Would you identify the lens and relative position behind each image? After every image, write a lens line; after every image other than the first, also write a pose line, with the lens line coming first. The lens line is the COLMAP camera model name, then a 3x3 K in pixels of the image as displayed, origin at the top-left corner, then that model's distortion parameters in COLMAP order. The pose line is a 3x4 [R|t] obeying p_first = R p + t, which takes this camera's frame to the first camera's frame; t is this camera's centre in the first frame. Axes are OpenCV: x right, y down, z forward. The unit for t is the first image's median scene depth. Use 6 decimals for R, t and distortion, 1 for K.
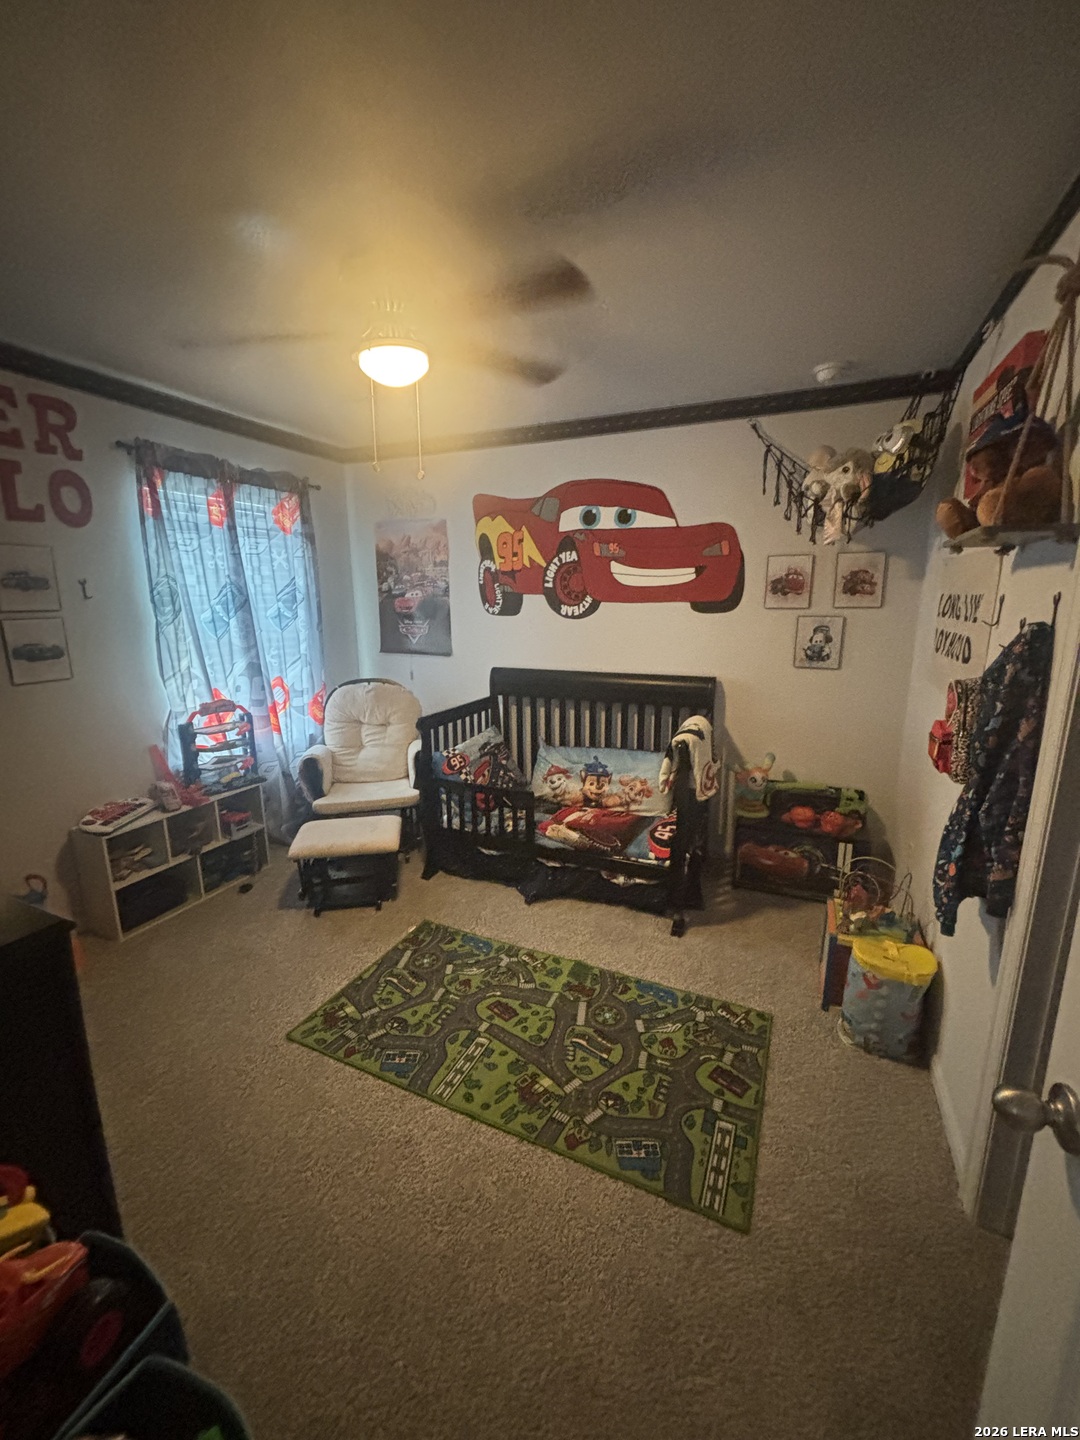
lens RADIAL K [[576.3, 0, 541.6], [0, 576.3, 718.1], [0, 0, 1]] dist [0.001291, 0.000179]
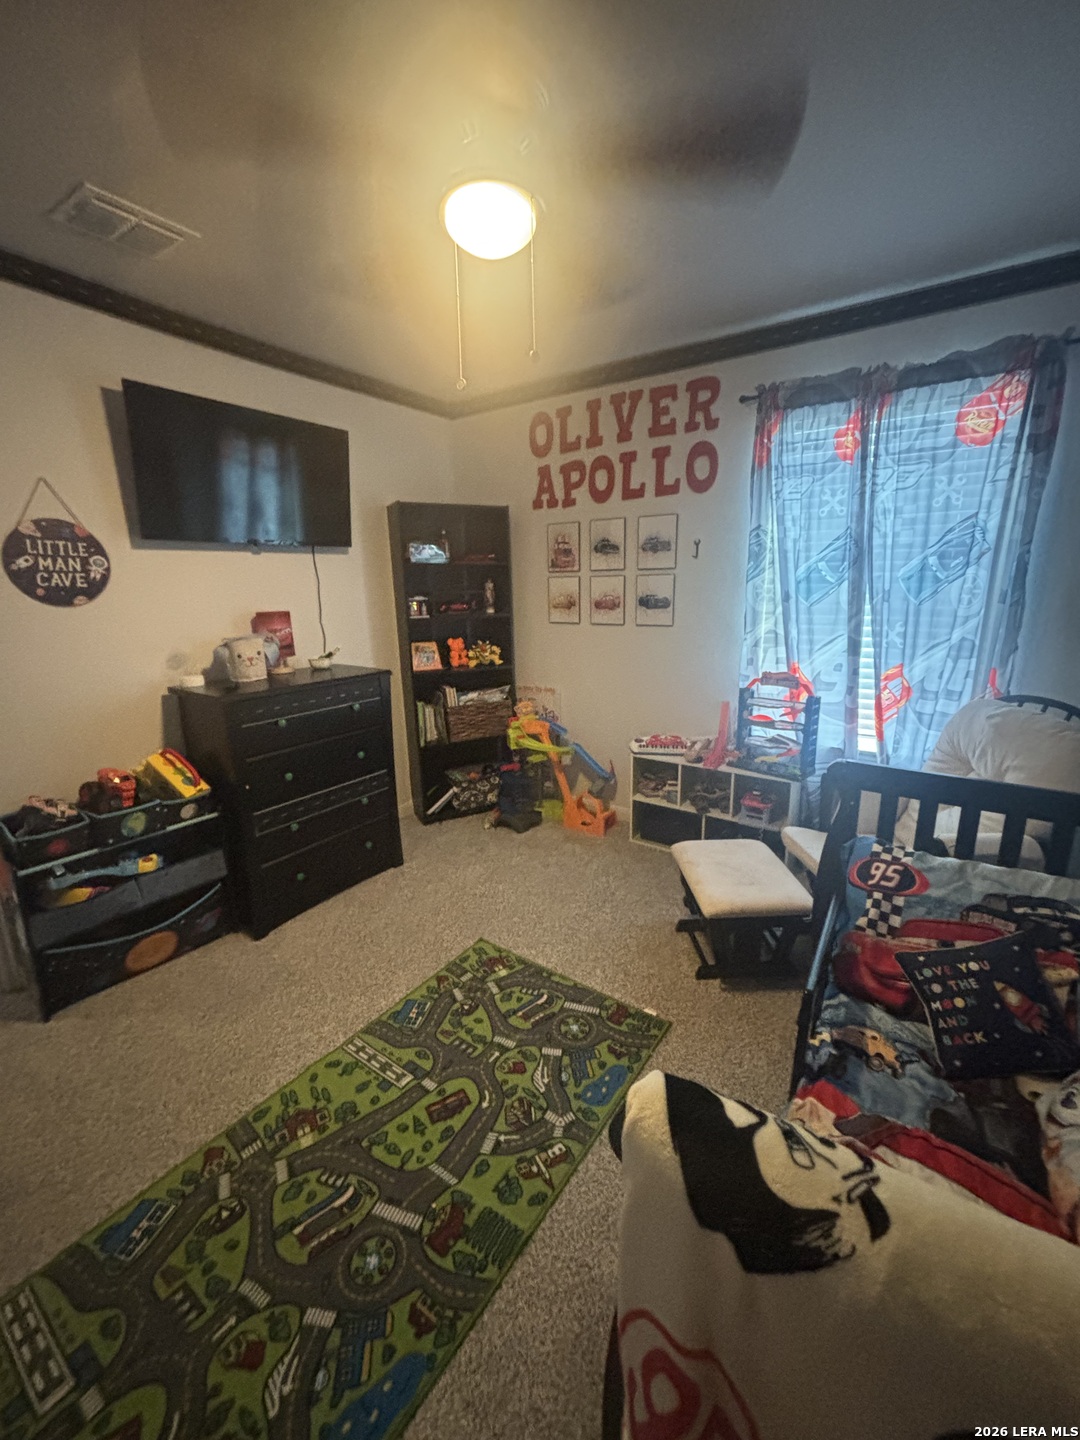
lens RADIAL K [[576.3, 0, 545.5], [0, 576.3, 719.9], [0, 0, 1]] dist [0.001291, 0.000179]
pose [[-0.163023, 0.241613, -0.956581, 0.467569], [-0.192986, 0.943013, 0.271076, -0.173845], [0.967564, 0.228798, -0.107105, 1.012588]]
